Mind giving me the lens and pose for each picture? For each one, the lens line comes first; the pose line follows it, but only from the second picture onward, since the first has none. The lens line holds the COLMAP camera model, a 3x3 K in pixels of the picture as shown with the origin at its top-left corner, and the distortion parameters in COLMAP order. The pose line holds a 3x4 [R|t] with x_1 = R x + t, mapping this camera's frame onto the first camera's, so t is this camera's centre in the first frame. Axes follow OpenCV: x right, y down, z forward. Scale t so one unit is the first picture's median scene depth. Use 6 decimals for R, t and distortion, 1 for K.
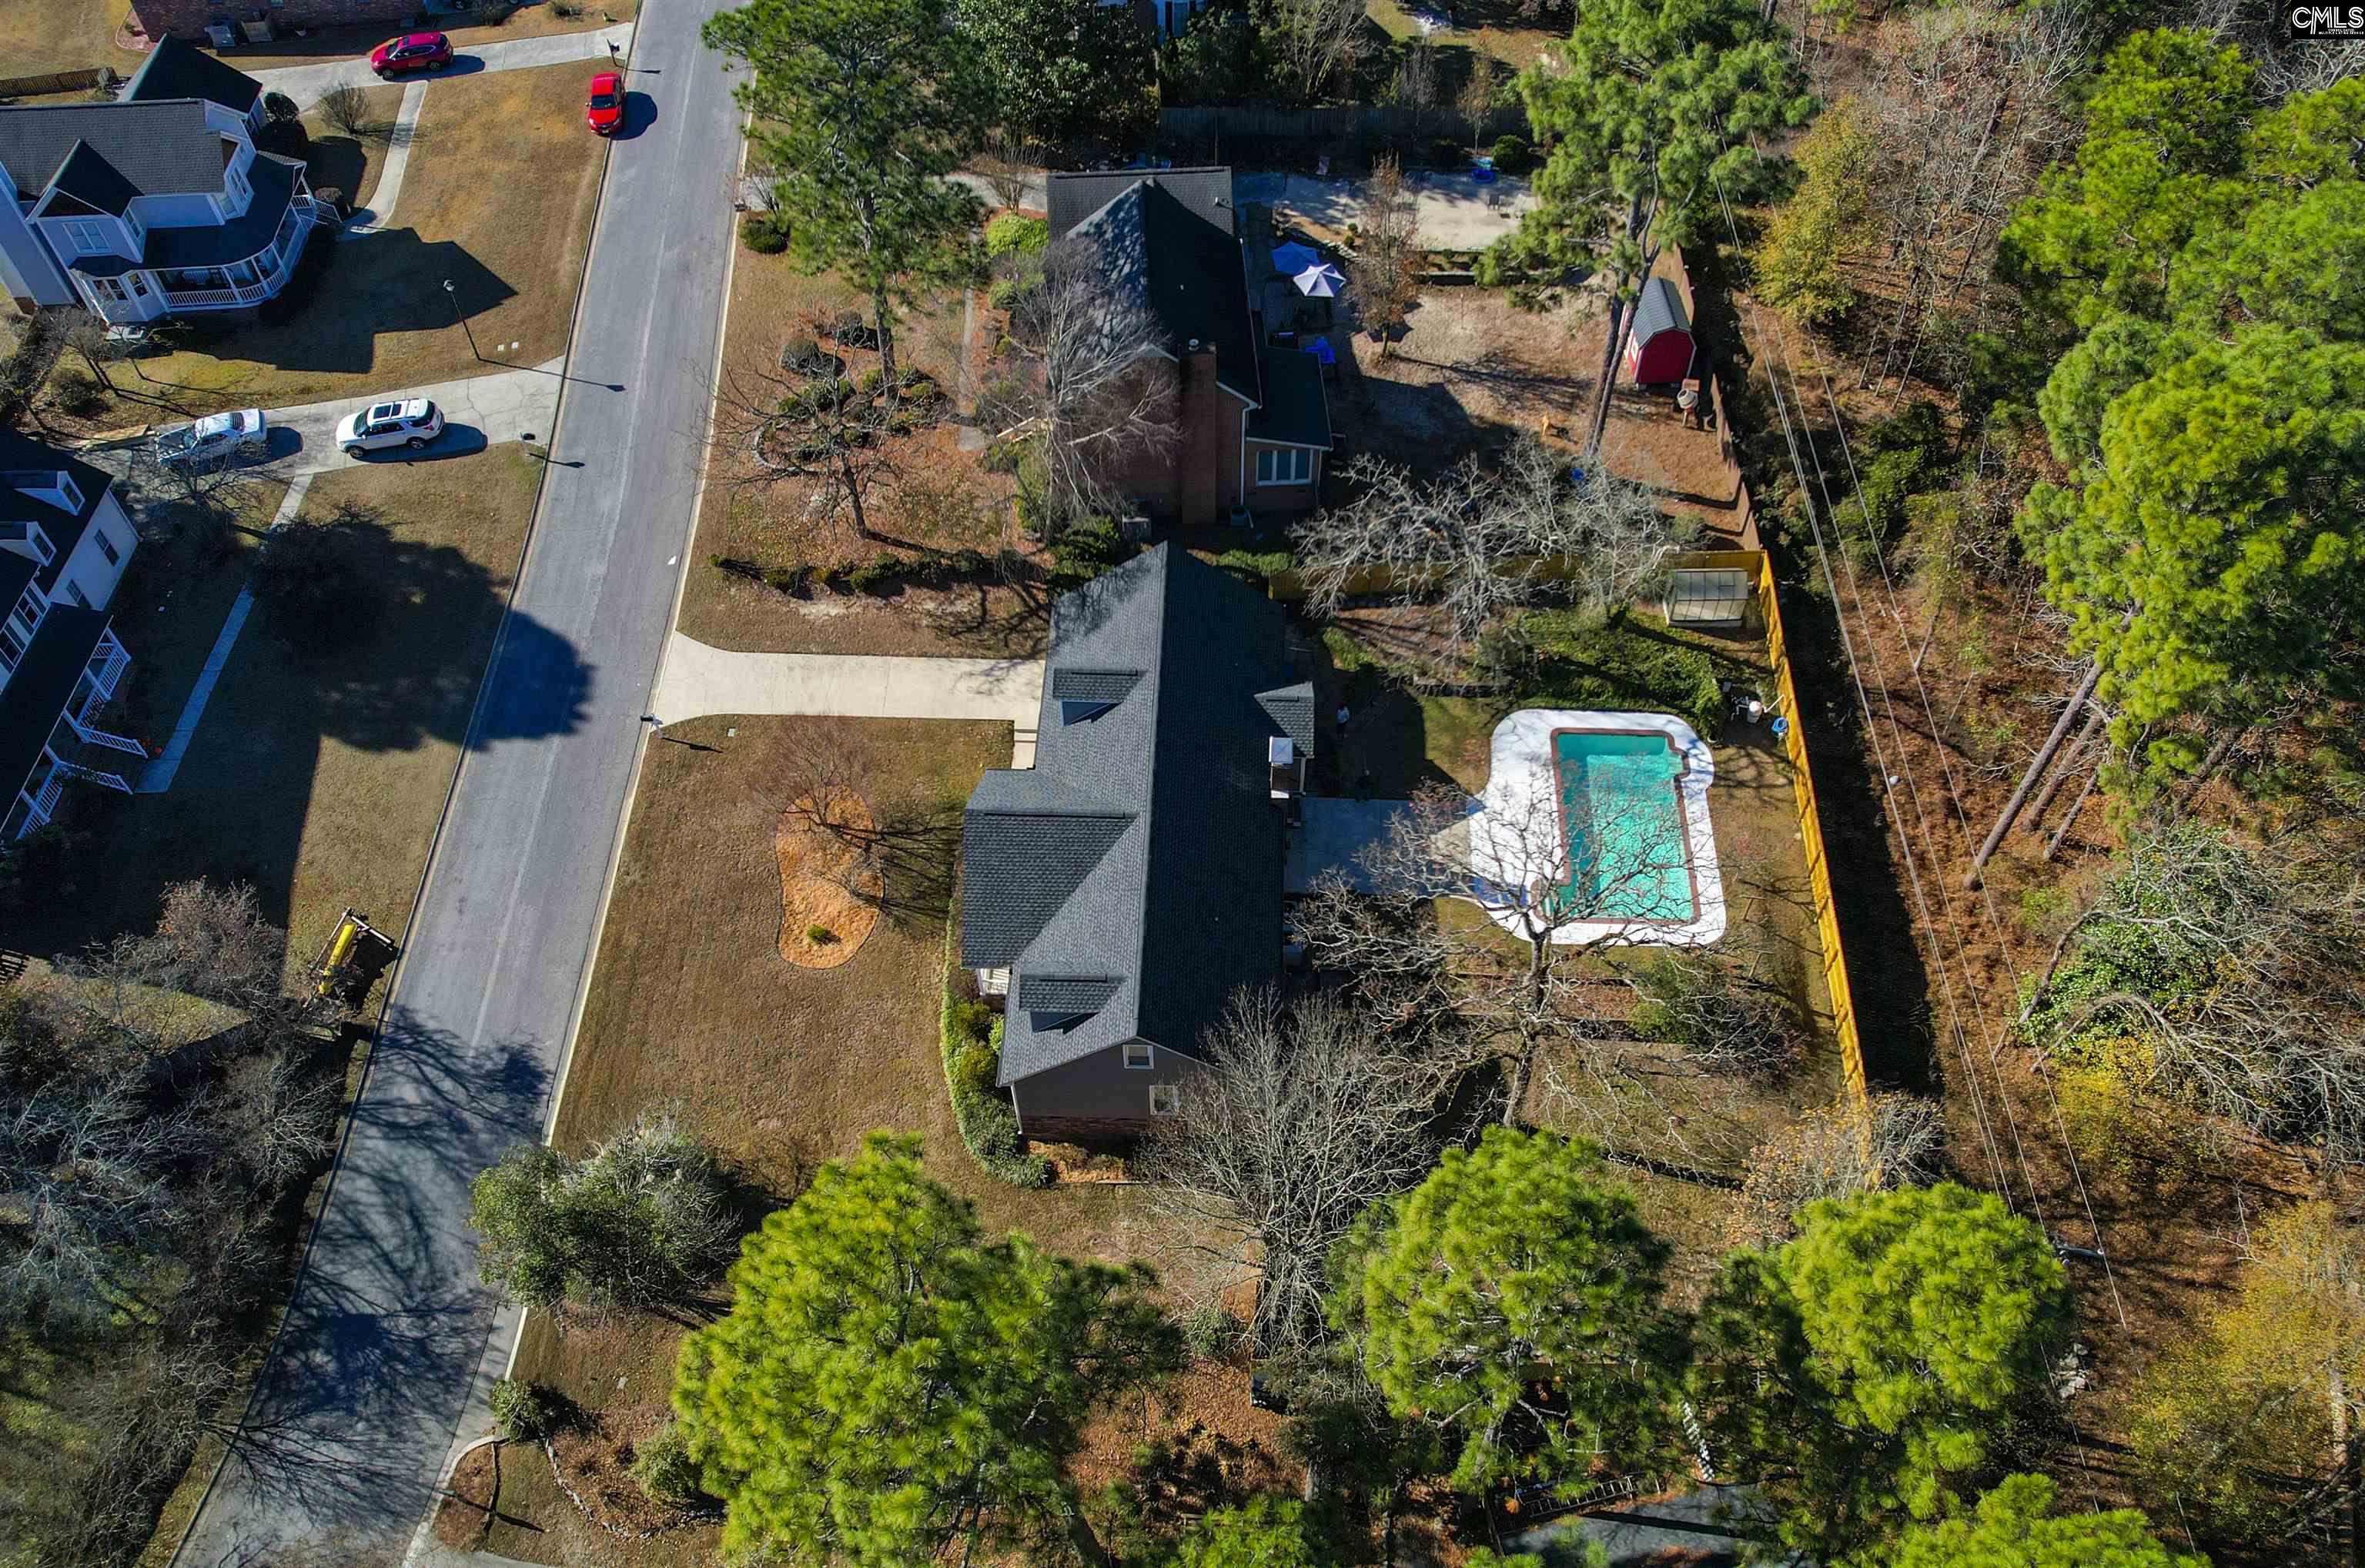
lens RADIAL K [[1809.8, 0, 1191.7], [0, 1809.8, 773.2], [0, 0, 1]] dist [-0.031592, 0.003348]
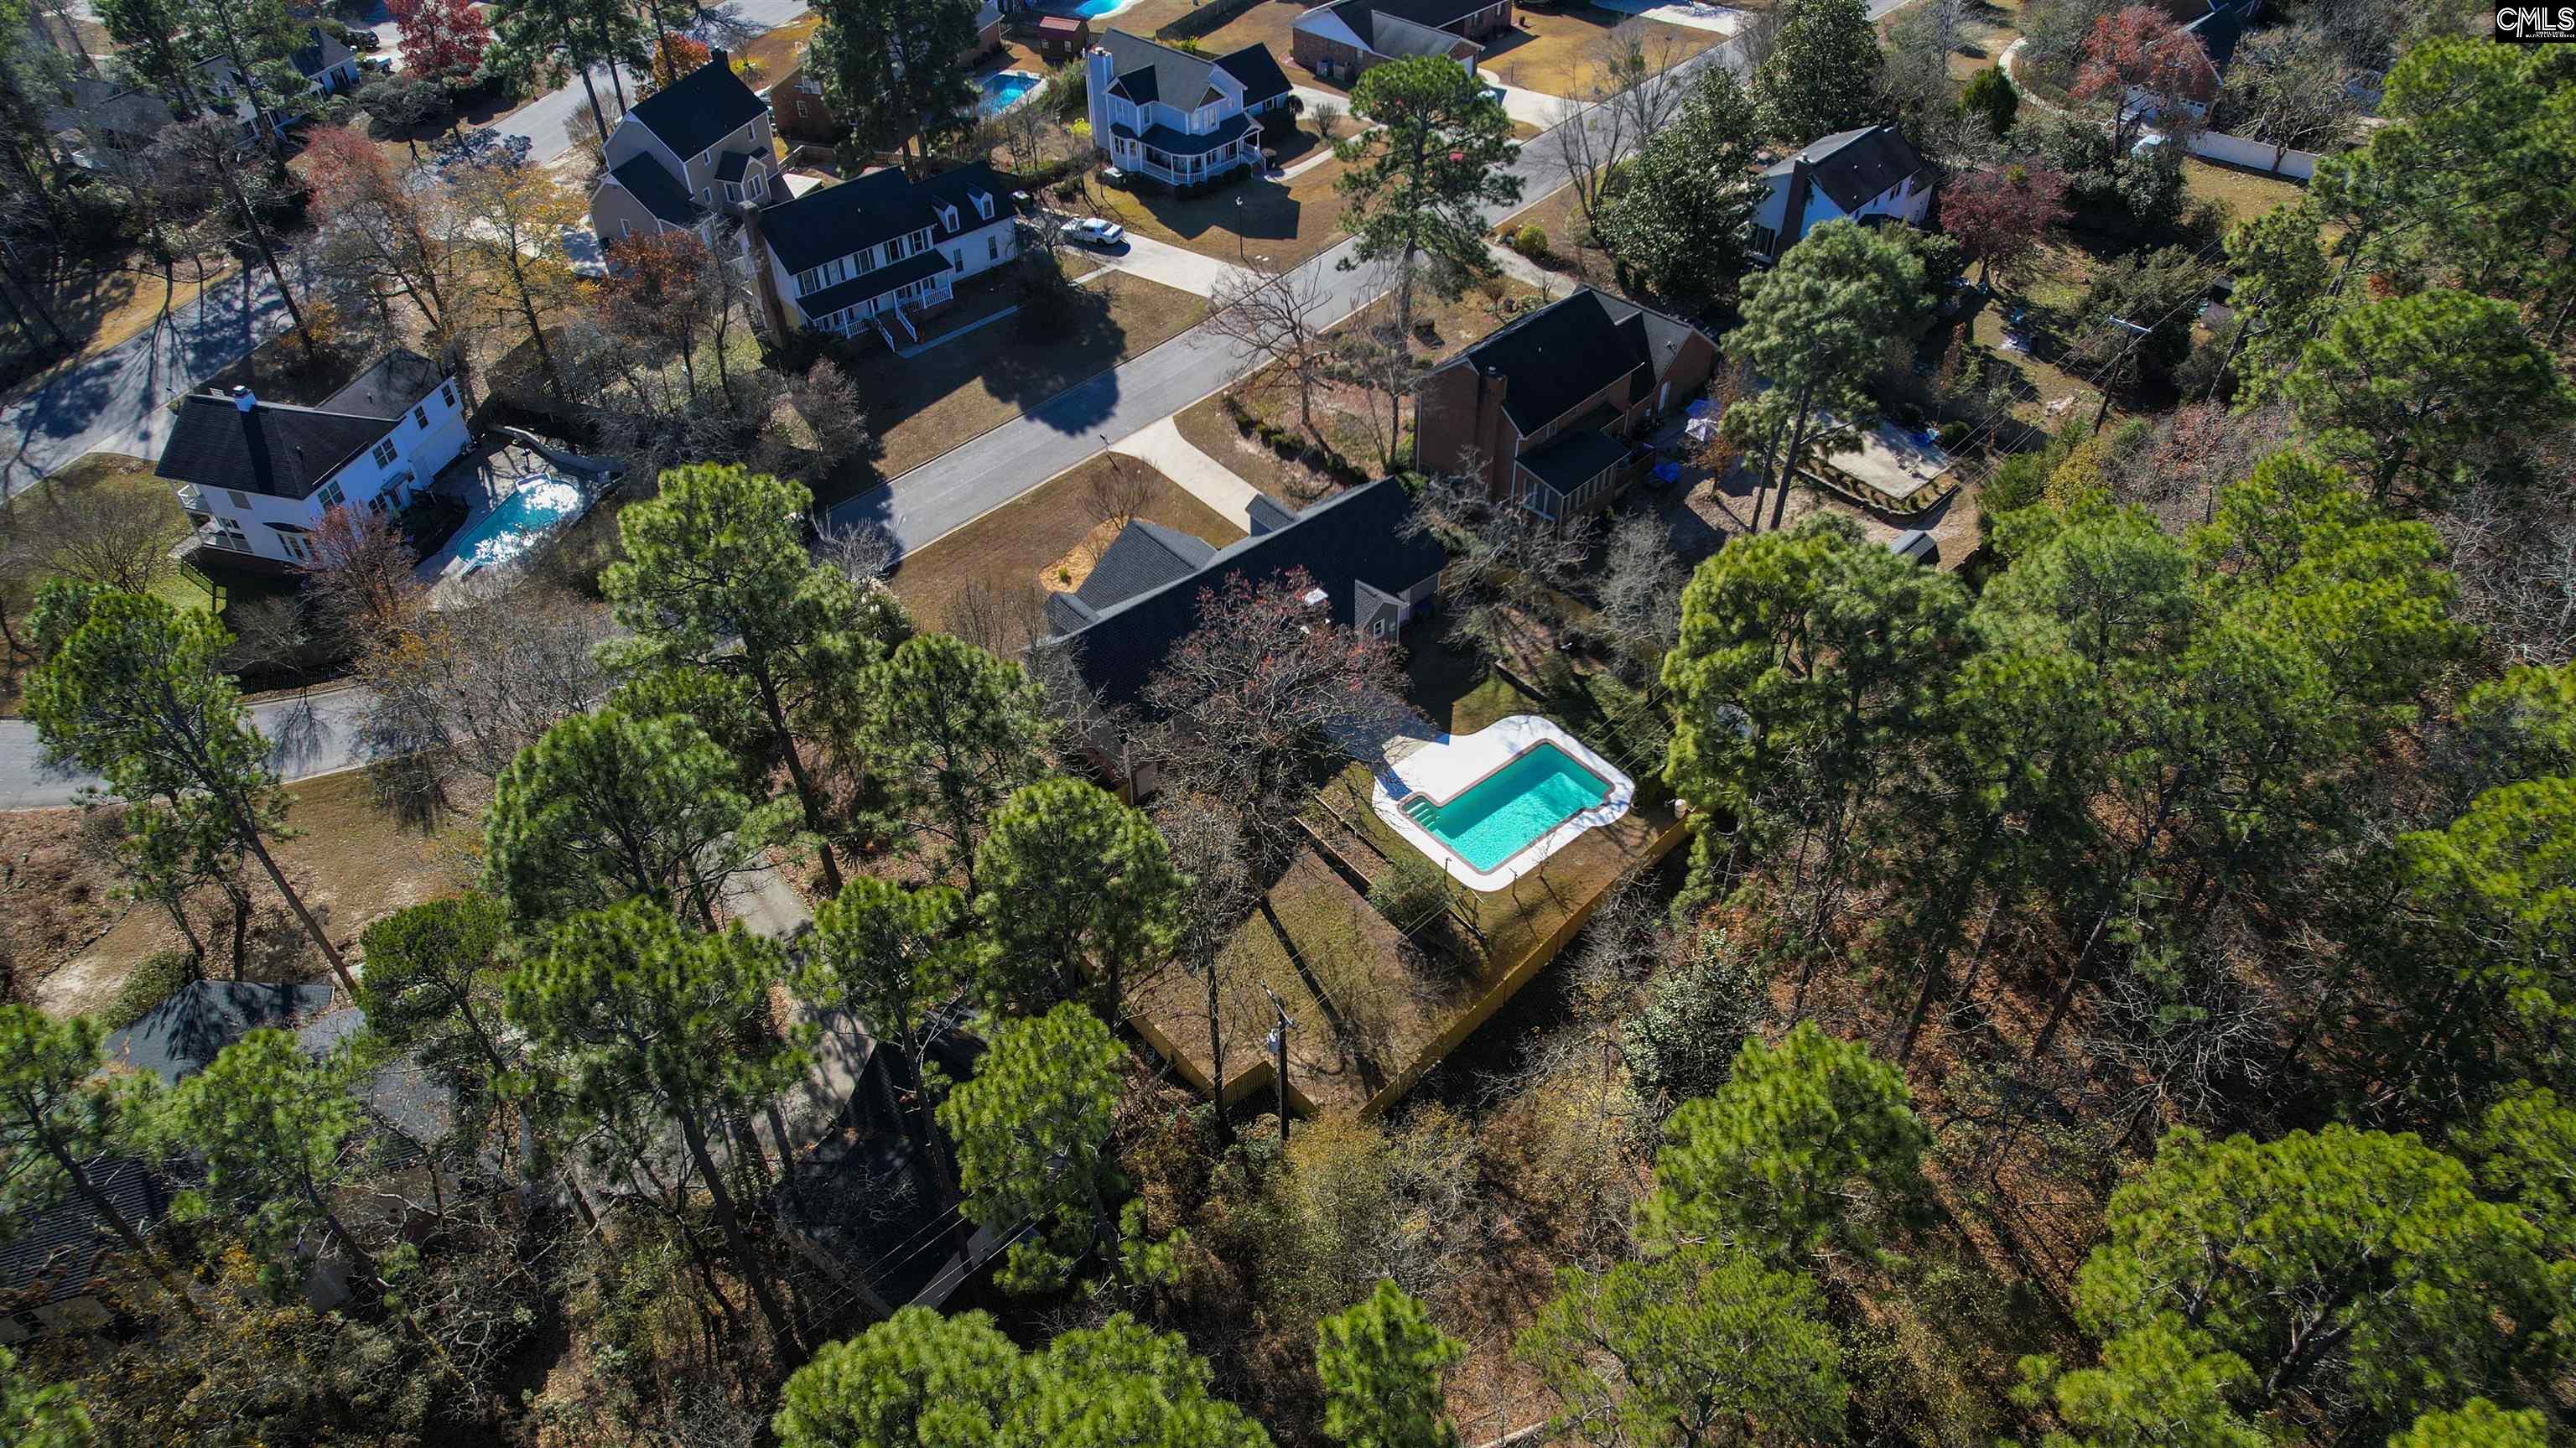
lens RADIAL K [[1664.6, 0, 1288.0], [0, 1664.6, 724.0], [0, 0, 1]] dist [-0.031413, 0.000221]
pose [[0.673486, 0.496523, -0.547615, 0.697111], [-0.578886, 0.814962, 0.026982, 0.039728], [0.459682, 0.298835, 0.836296, -0.058313]]
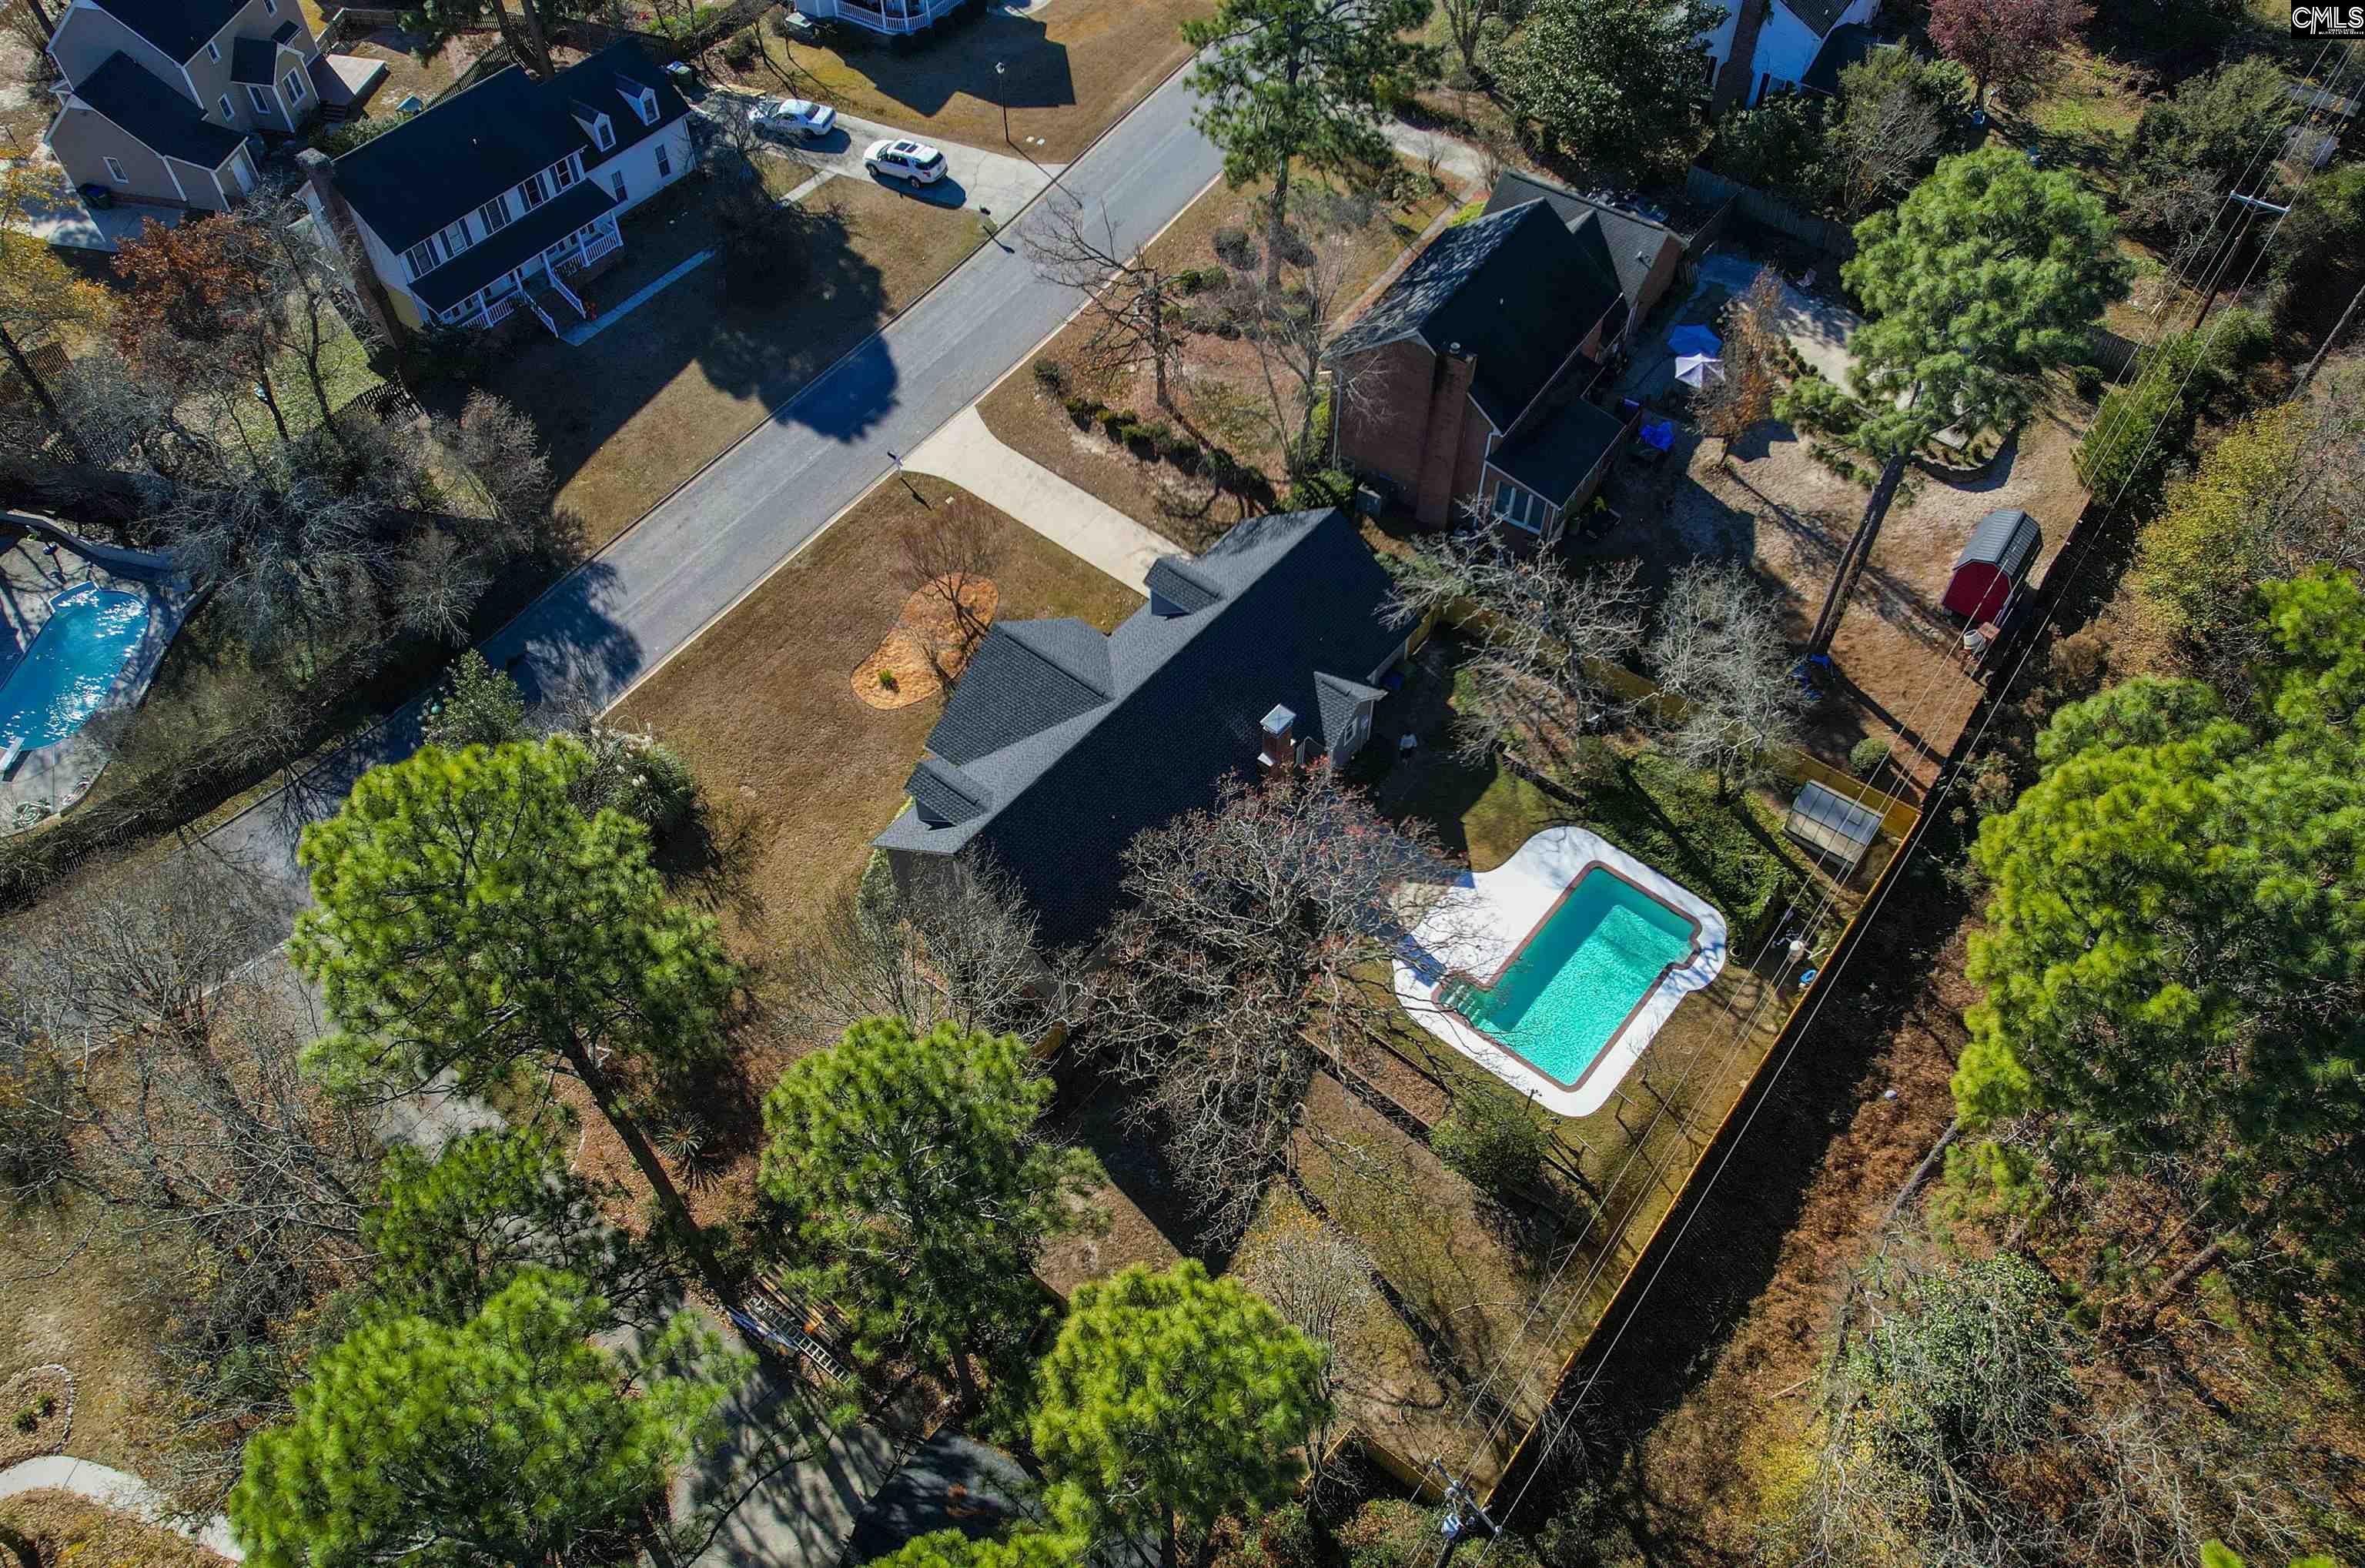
lens RADIAL K [[1809.8, 0, 1191.7], [0, 1809.8, 773.2], [0, 0, 1]] dist [-0.031592, 0.003348]
pose [[0.797588, 0.477814, -0.368167, 0.352733], [-0.478472, 0.872816, 0.096207, -0.053231], [0.367311, 0.099424, 0.924769, 0.032169]]
